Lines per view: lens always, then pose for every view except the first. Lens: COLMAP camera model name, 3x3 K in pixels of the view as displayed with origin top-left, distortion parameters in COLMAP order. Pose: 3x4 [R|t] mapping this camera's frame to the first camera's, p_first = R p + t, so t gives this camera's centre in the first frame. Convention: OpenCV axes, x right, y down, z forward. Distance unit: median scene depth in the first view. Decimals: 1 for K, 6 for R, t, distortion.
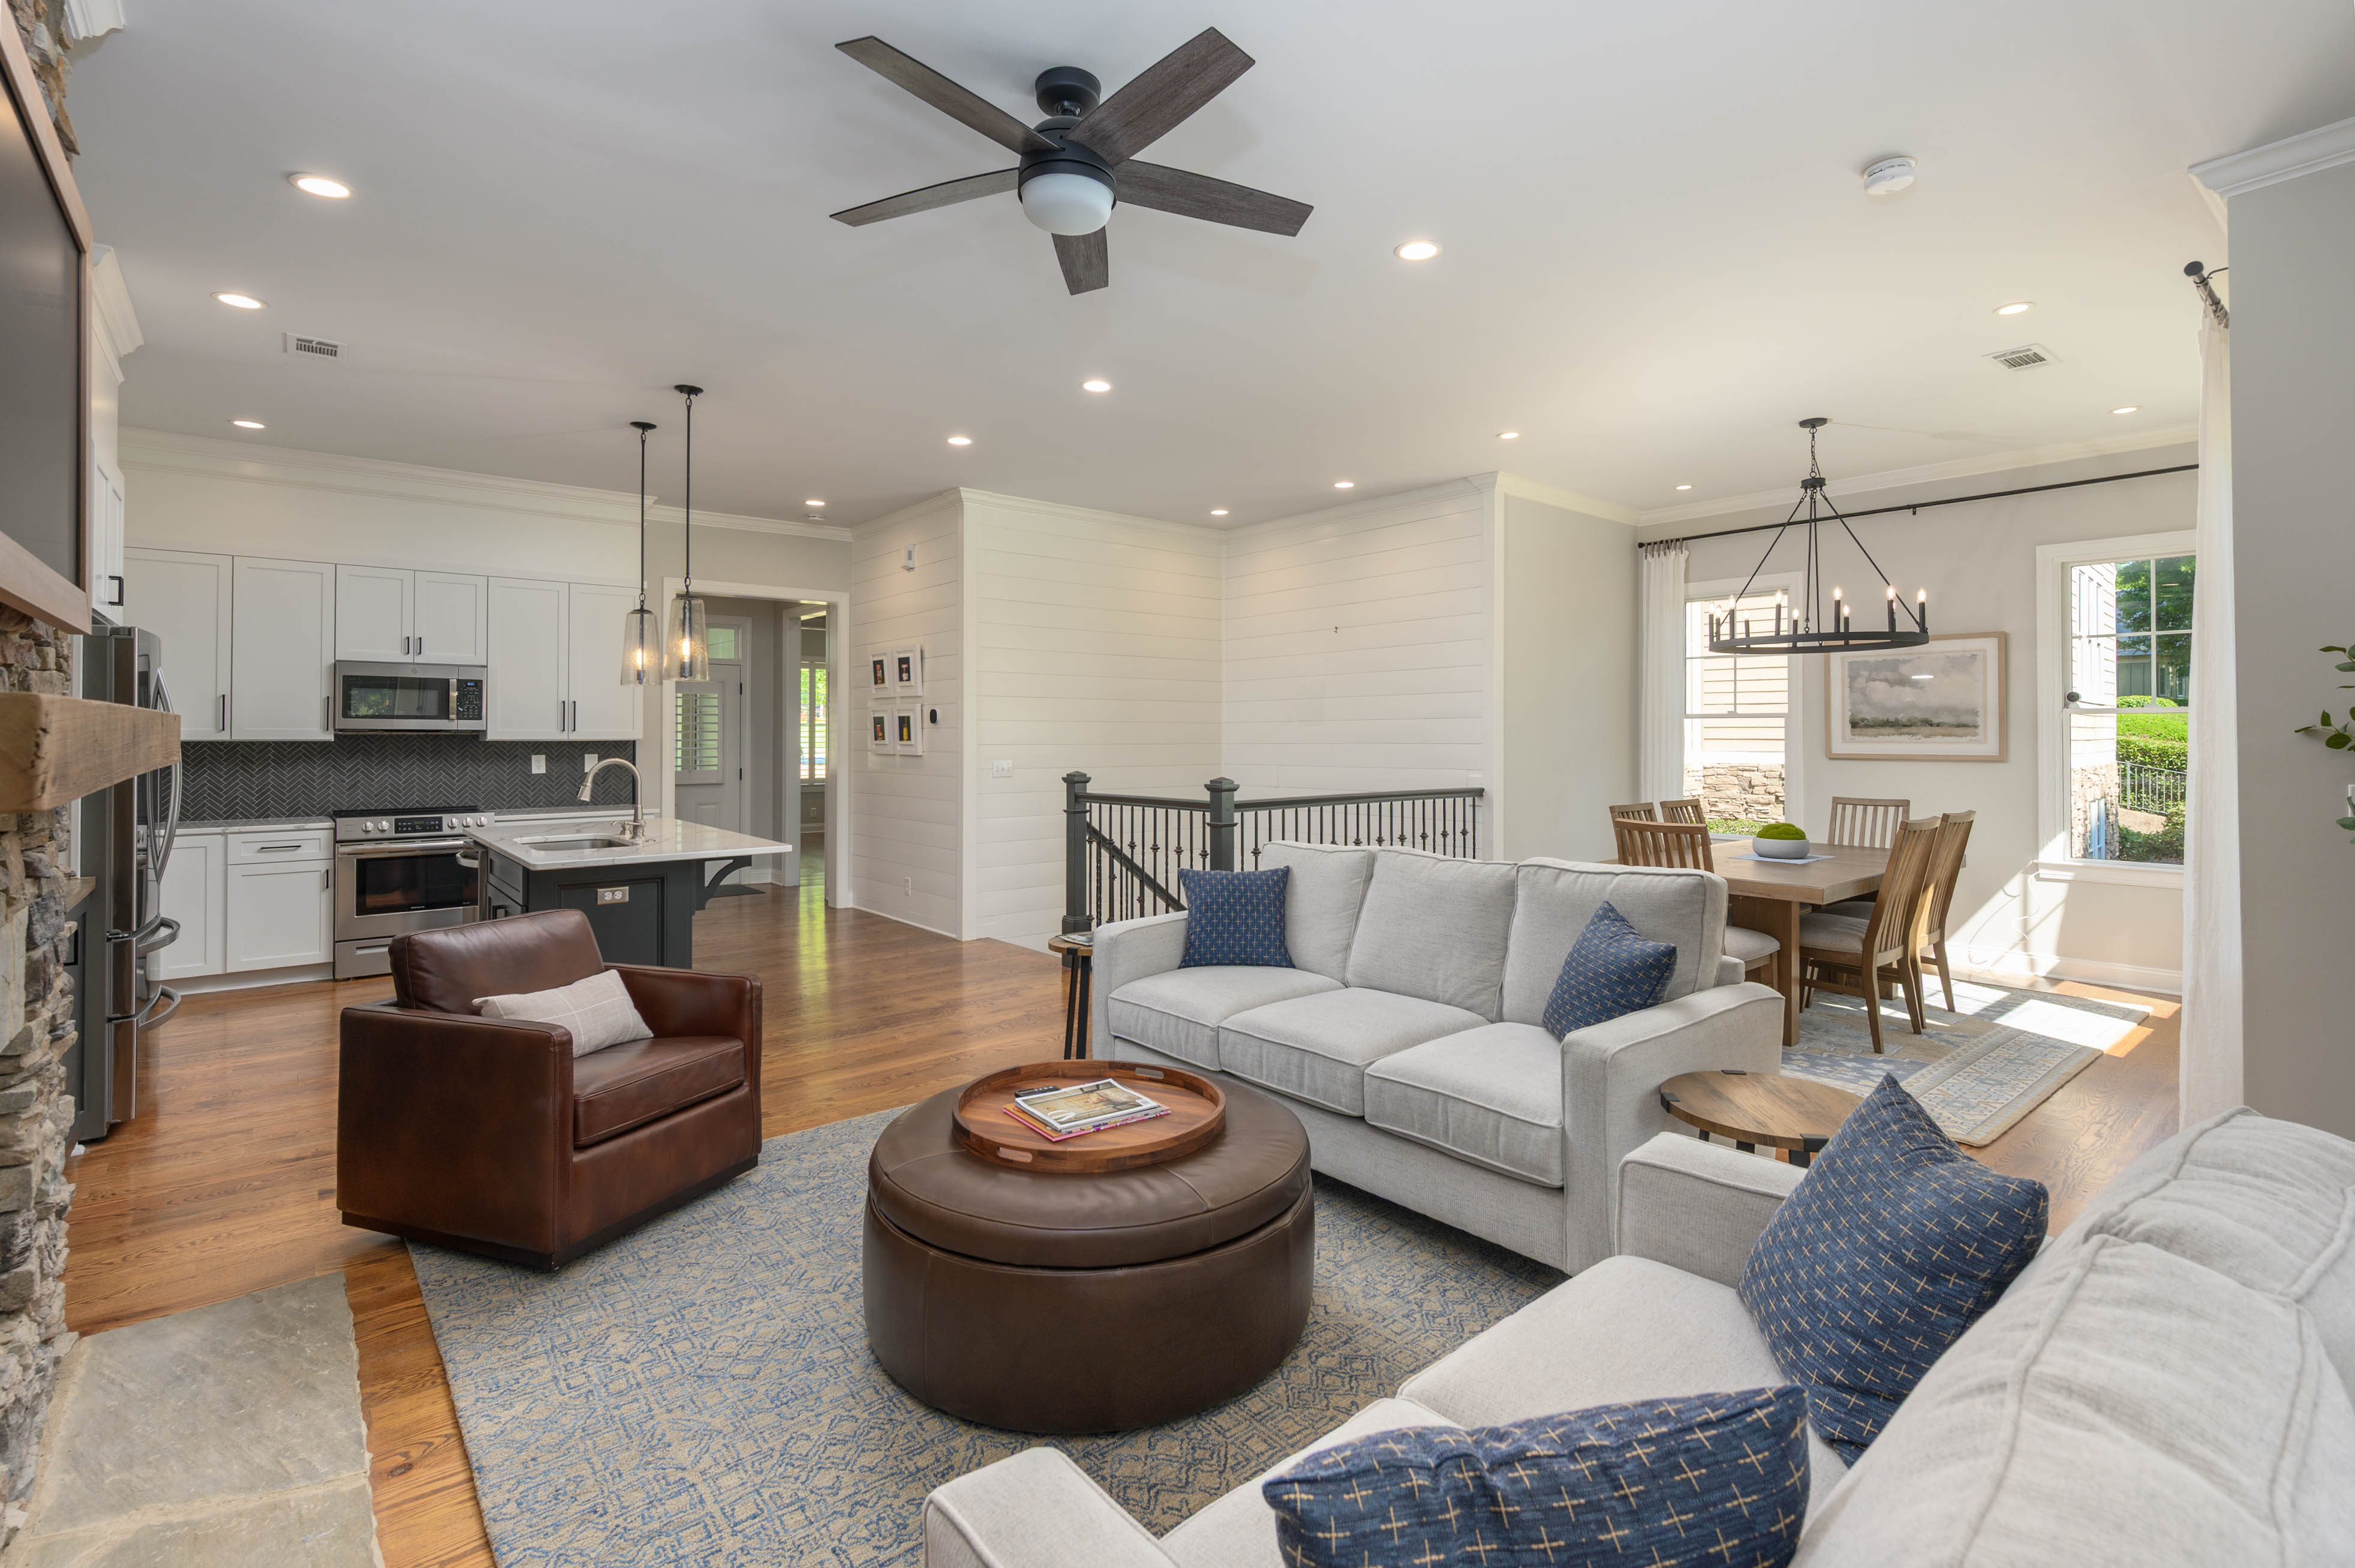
lens RADIAL K [[1079.2, 0, 1183.8], [0, 1079.2, 722.2], [0, 0, 1]] dist [0.000014, -0.000091]
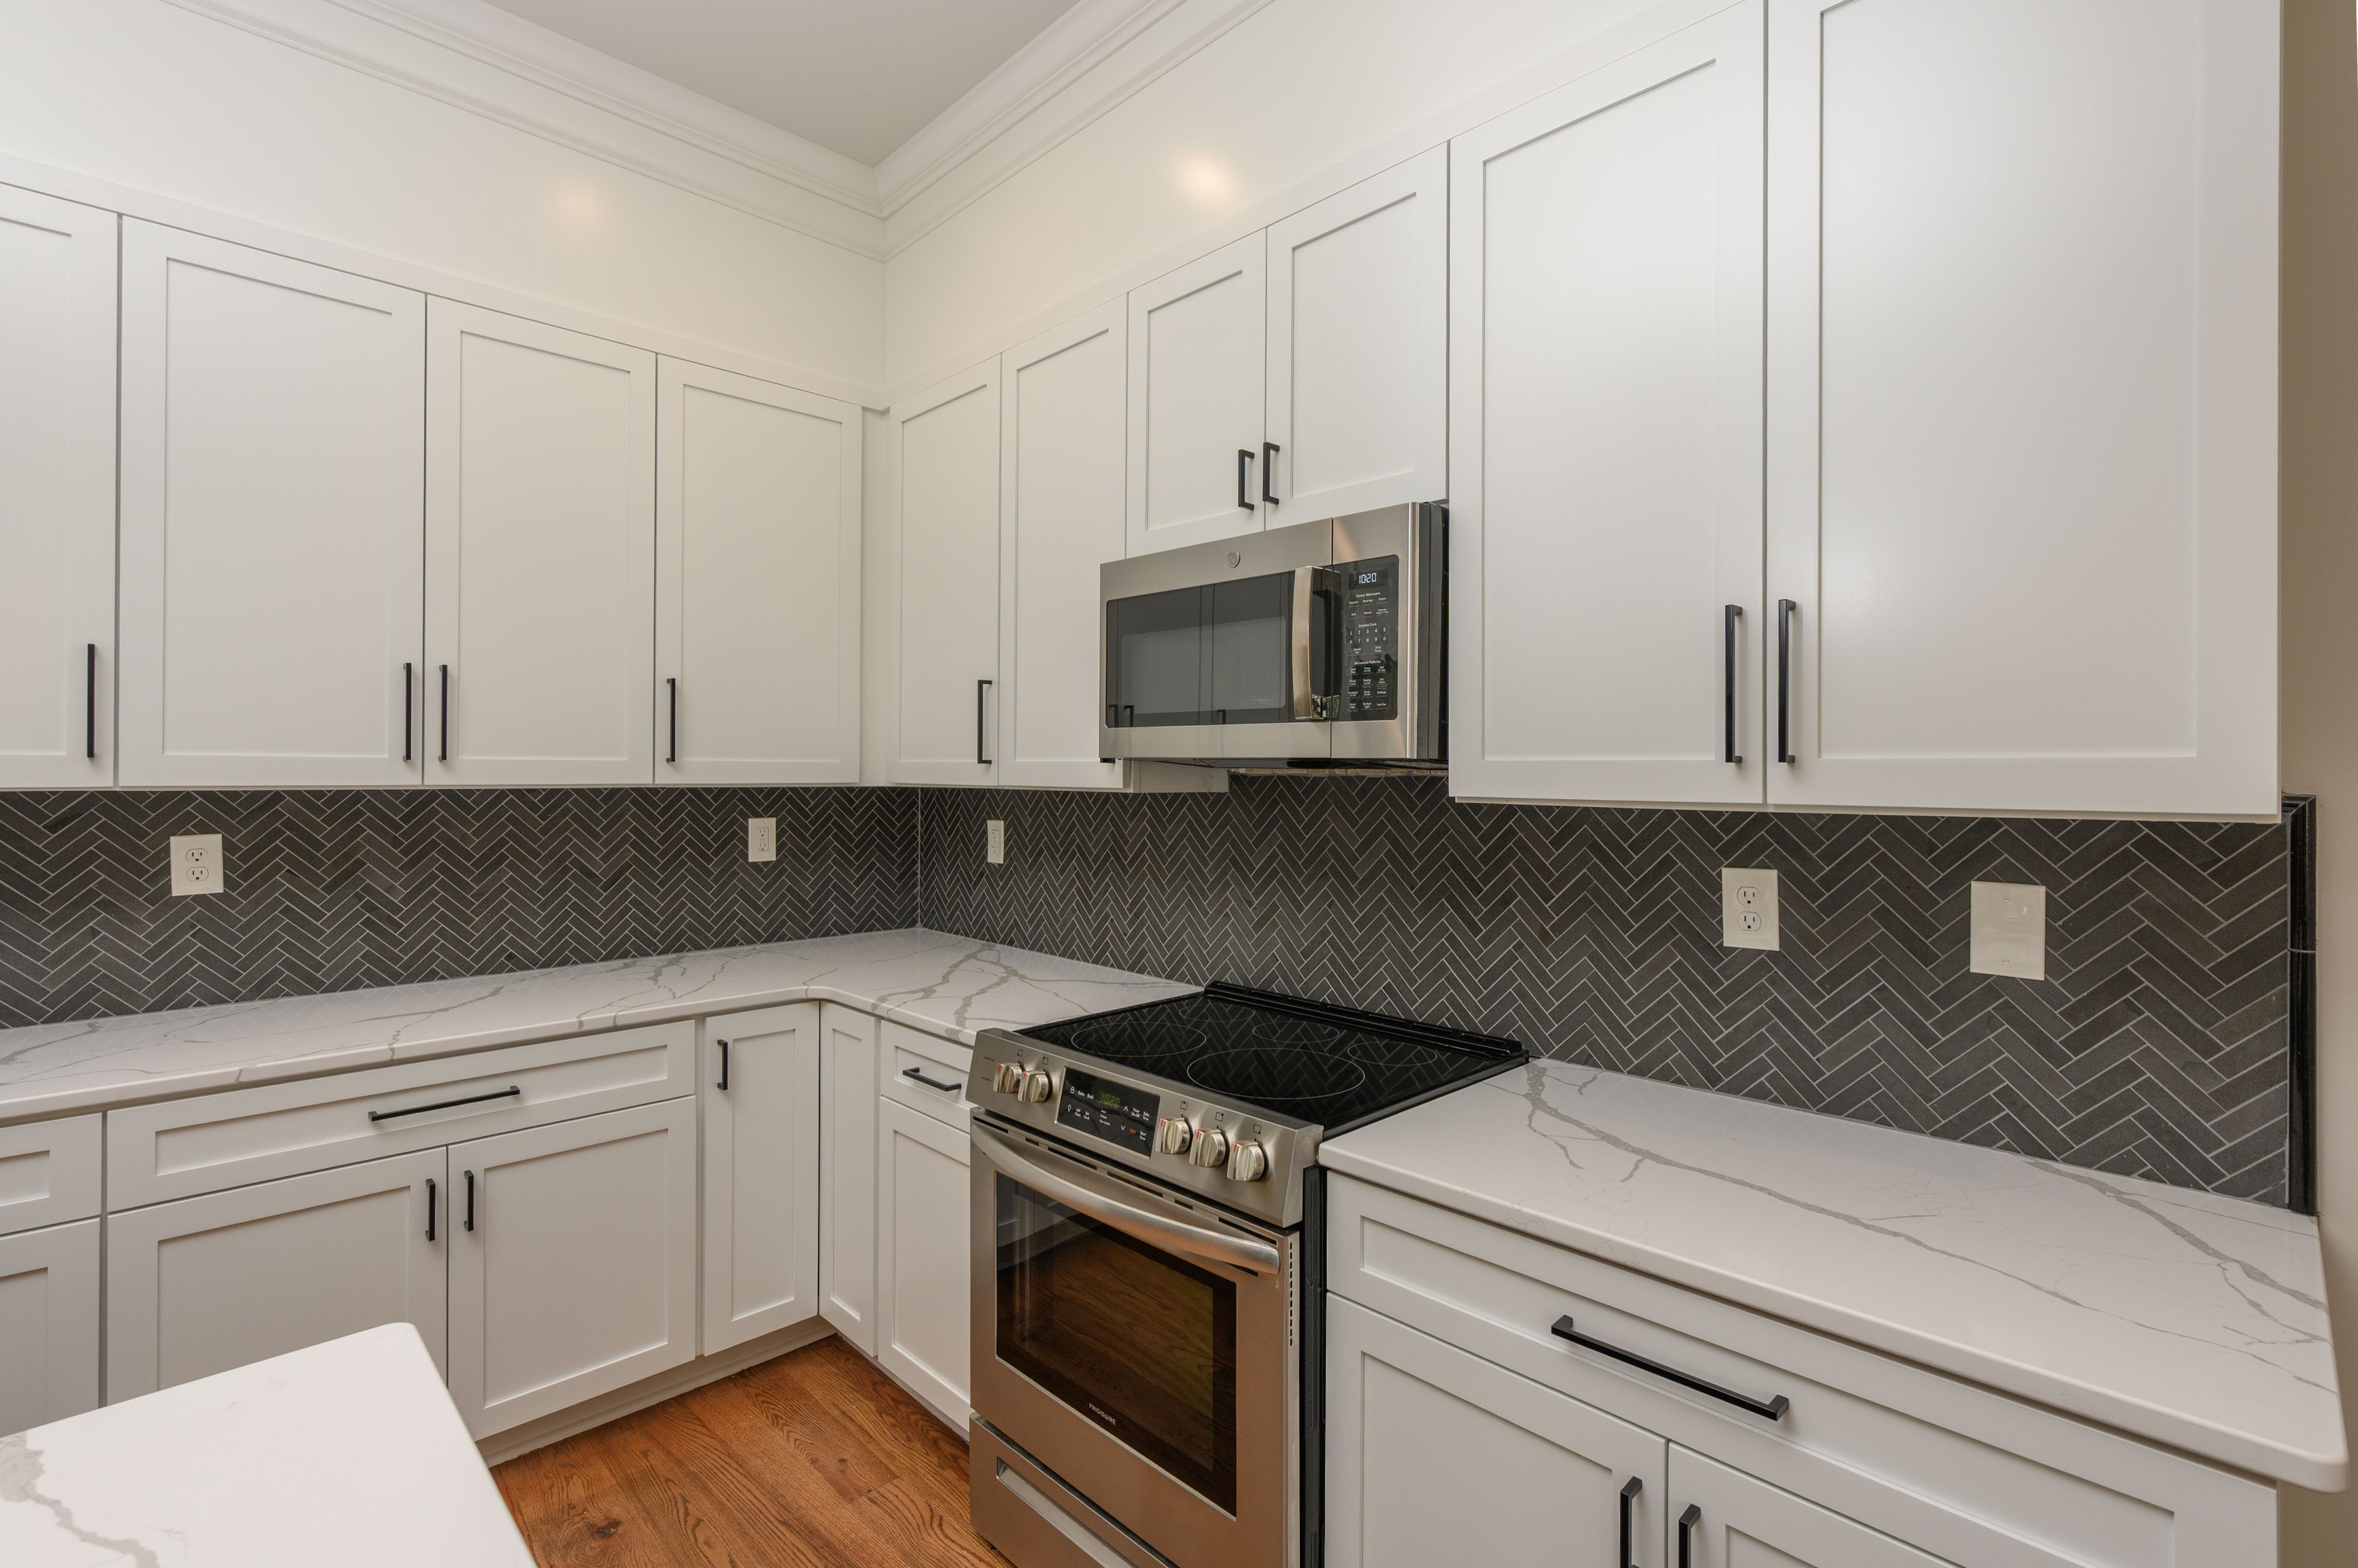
lens RADIAL K [[1097.7, 0, 1186.9], [0, 1097.7, 761.0], [0, 0, 1]] dist [-0.001311, 0.000084]
pose [[0.058197, -0.005307, -0.998291, -0.419714], [0.005311, 0.999973, -0.005006, 0.008877], [0.998291, -0.005011, 0.058224, 0.979509]]
